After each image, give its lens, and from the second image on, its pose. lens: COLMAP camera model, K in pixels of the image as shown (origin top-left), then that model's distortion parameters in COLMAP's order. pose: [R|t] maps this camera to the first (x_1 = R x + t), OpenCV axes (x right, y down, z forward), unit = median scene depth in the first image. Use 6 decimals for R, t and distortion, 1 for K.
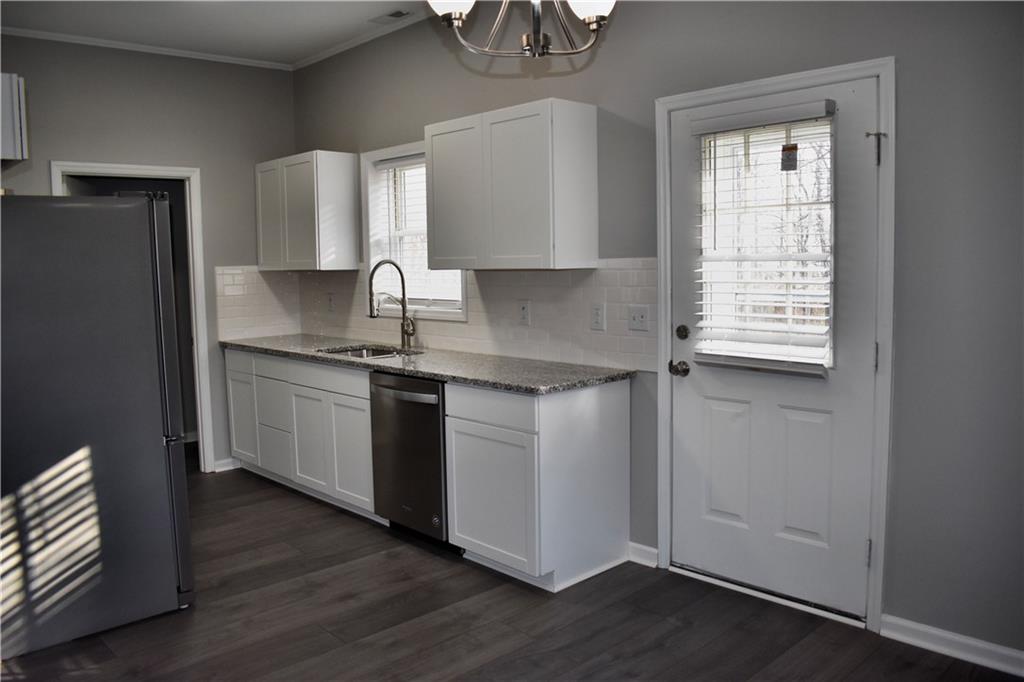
lens RADIAL K [[804.9, 0, 512.0], [0, 804.9, 341.0], [0, 0, 1]] dist [-0.077020, -0.003741]
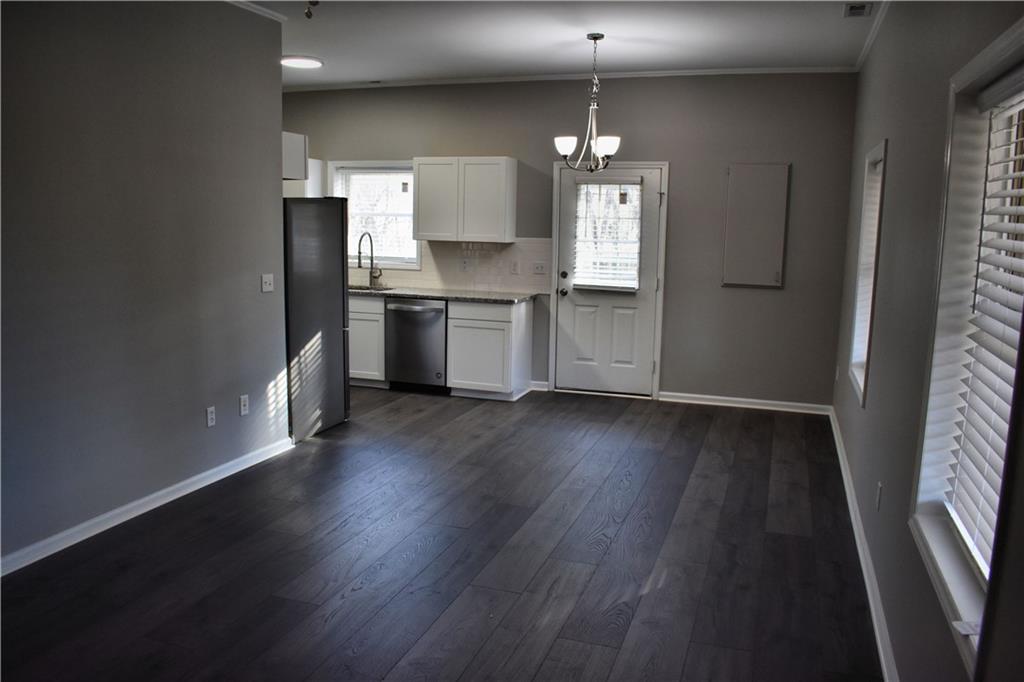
lens RADIAL K [[804.9, 0, 512.0], [0, 804.9, 341.0], [0, 0, 1]] dist [-0.077020, -0.003741]
pose [[0.887318, -0.031390, 0.460089, -0.893247], [0.008553, 0.998629, 0.051636, 0.052925], [-0.461079, -0.041882, 0.886370, -0.819312]]
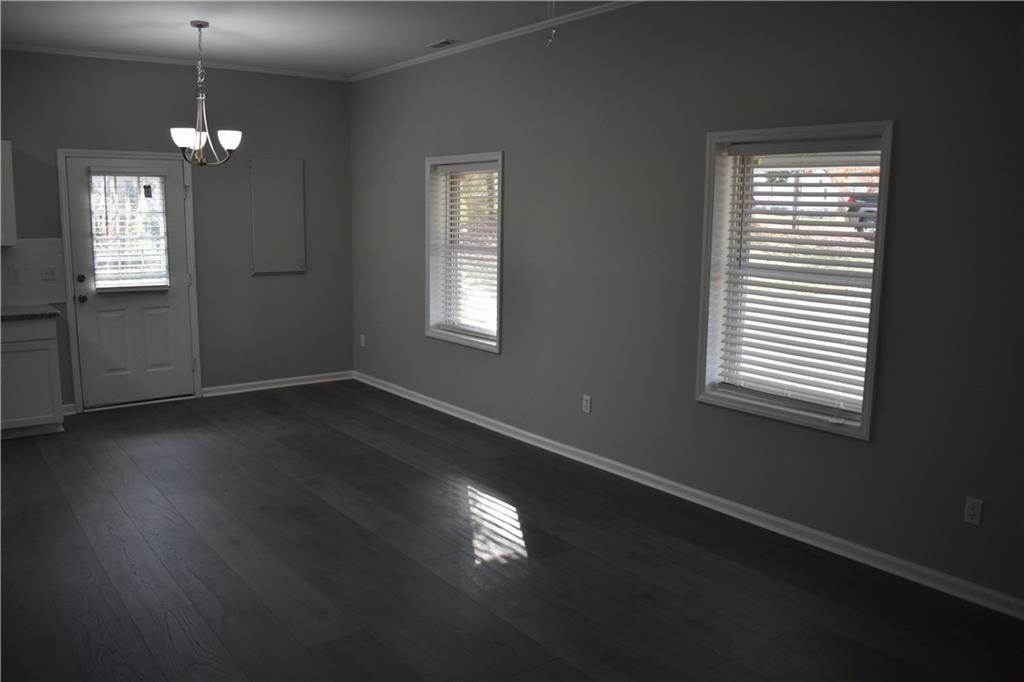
lens RADIAL K [[804.9, 0, 512.0], [0, 804.9, 341.0], [0, 0, 1]] dist [-0.077020, -0.003741]
pose [[0.096901, -0.131629, 0.986552, -1.506269], [0.086862, 0.988553, 0.123364, -0.005768], [-0.991497, 0.073740, 0.107225, -0.163322]]
